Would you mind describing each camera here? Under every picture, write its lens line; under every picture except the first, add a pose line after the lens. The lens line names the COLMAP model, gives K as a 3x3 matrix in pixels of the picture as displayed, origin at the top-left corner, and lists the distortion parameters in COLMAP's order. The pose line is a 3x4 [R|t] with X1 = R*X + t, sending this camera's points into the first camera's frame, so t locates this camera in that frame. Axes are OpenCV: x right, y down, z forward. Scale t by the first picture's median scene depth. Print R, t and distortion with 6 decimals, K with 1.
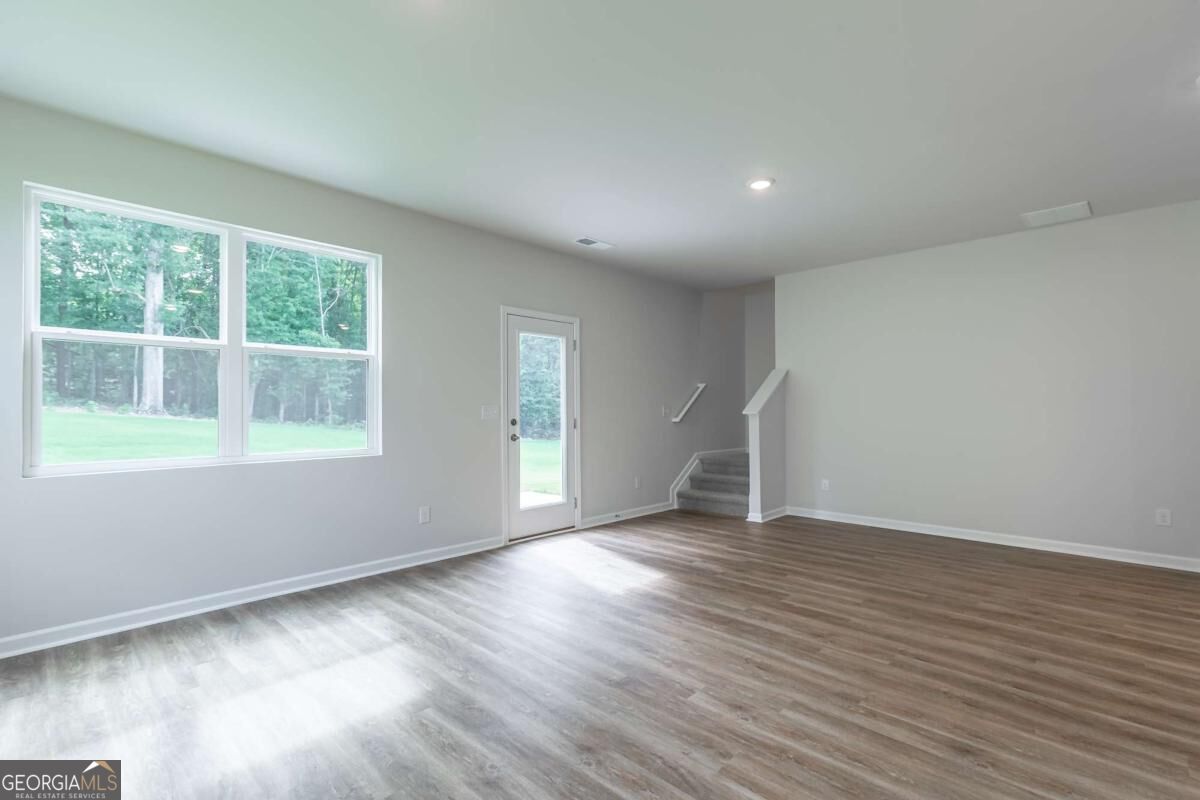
lens RADIAL K [[544.9, 0, 609.3], [0, 544.9, 409.9], [0, 0, 1]] dist [0.001623, 0.000244]
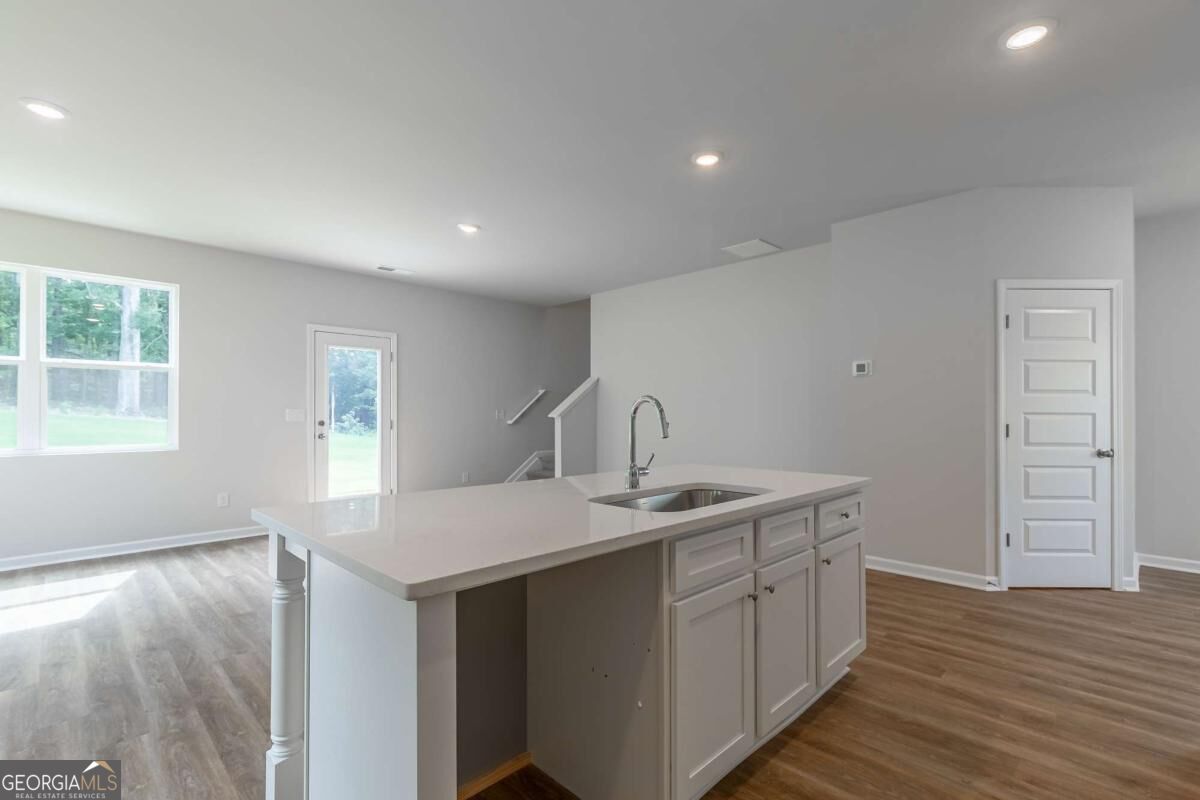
lens RADIAL K [[545.6, 0, 609.4], [0, 545.6, 412.8], [0, 0, 1]] dist [0.002681, 0.000411]
pose [[0.999842, 0.002927, -0.017541, 0.583538], [-0.002929, 0.999996, -0.000132, -0.001757], [0.017540, 0.000183, 0.999846, -0.206545]]
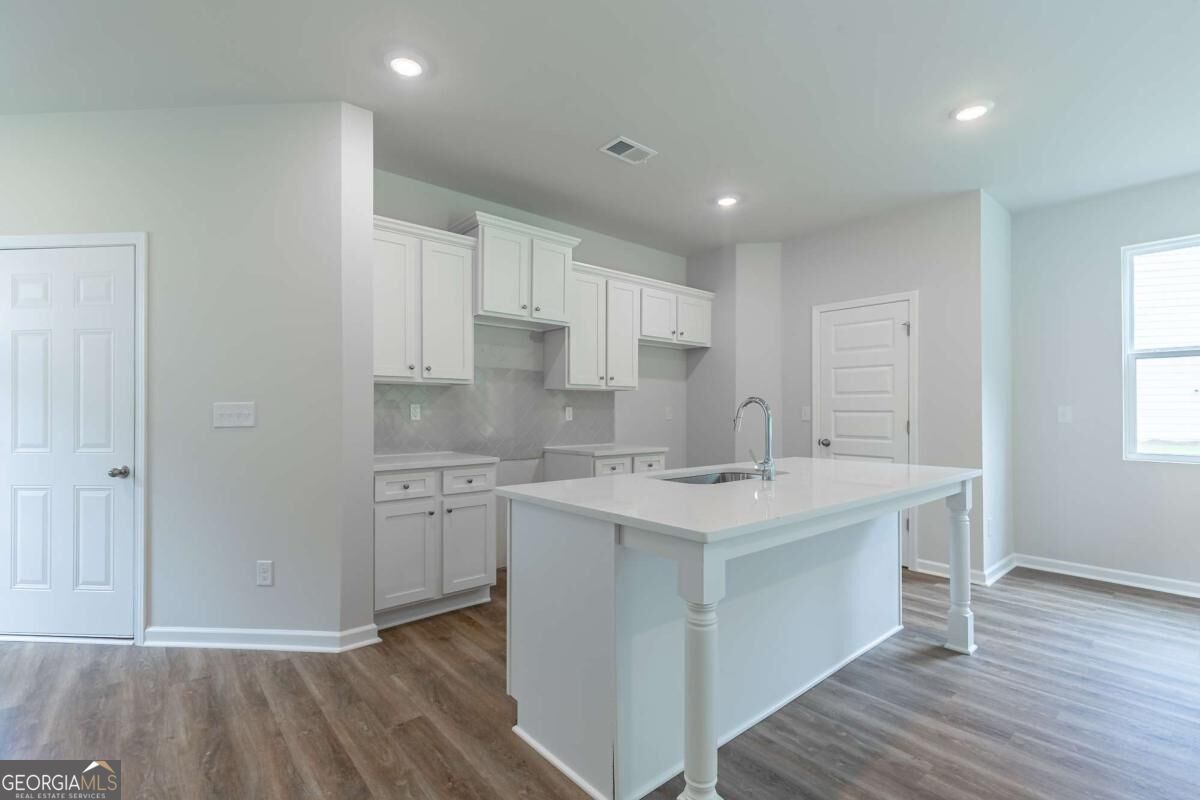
lens RADIAL K [[544.9, 0, 609.3], [0, 544.9, 409.9], [0, 0, 1]] dist [0.001623, 0.000244]
pose [[-0.995300, 0.001416, 0.096826, 0.716278], [0.001137, 0.999995, -0.002936, -0.000949], [-0.096830, -0.002812, -0.995297, 0.952904]]
